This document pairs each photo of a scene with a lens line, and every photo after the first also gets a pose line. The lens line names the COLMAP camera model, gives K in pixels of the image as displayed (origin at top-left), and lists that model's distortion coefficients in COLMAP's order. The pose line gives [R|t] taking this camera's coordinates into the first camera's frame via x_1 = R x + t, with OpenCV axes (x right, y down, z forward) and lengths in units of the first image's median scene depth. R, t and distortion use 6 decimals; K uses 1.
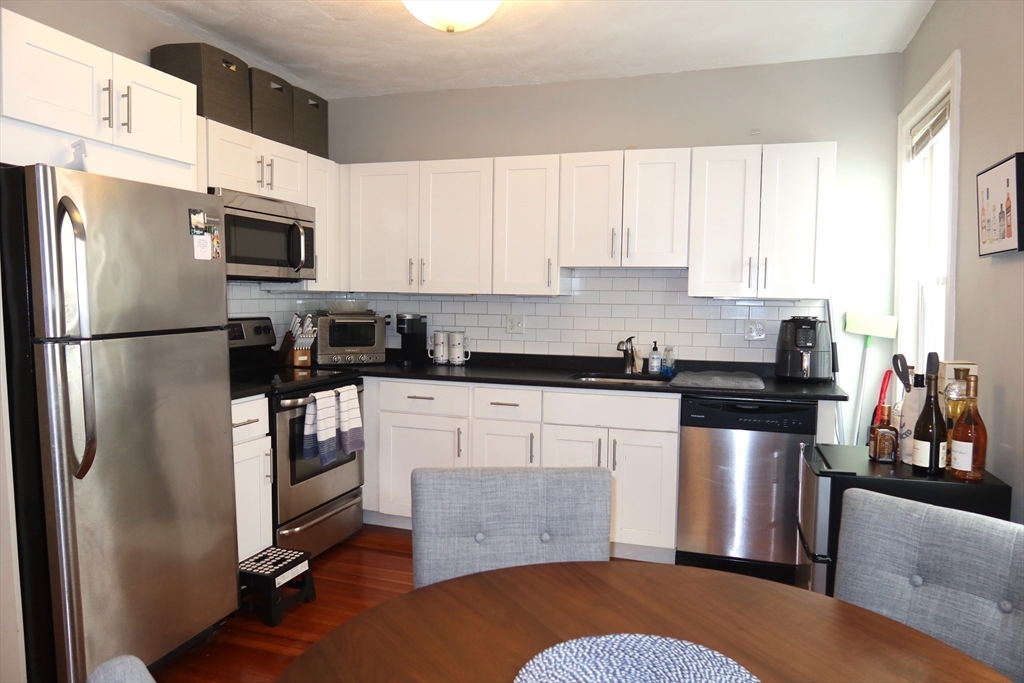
lens RADIAL K [[698.7, 0, 512.0], [0, 698.7, 341.5], [0, 0, 1]] dist [-0.020490, 0.000215]
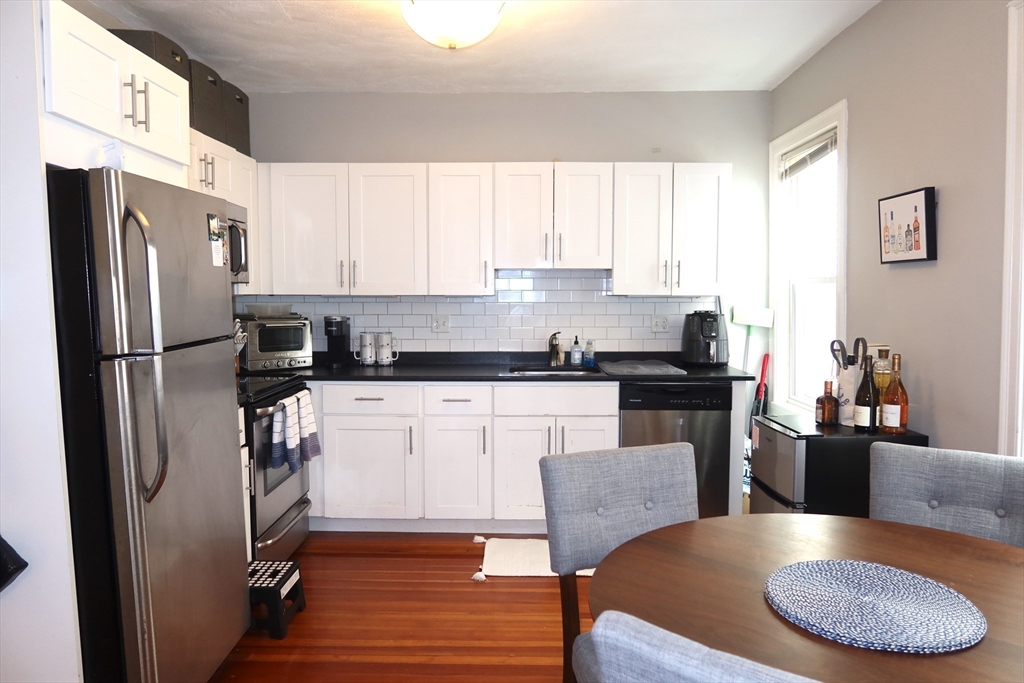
lens RADIAL K [[698.7, 0, 512.0], [0, 698.7, 341.5], [0, 0, 1]] dist [-0.020490, 0.000215]
pose [[0.954768, -0.034534, 0.295339, -0.242543], [0.032448, 0.999402, 0.011962, -0.008597], [-0.295576, -0.001837, 0.955318, -0.027194]]
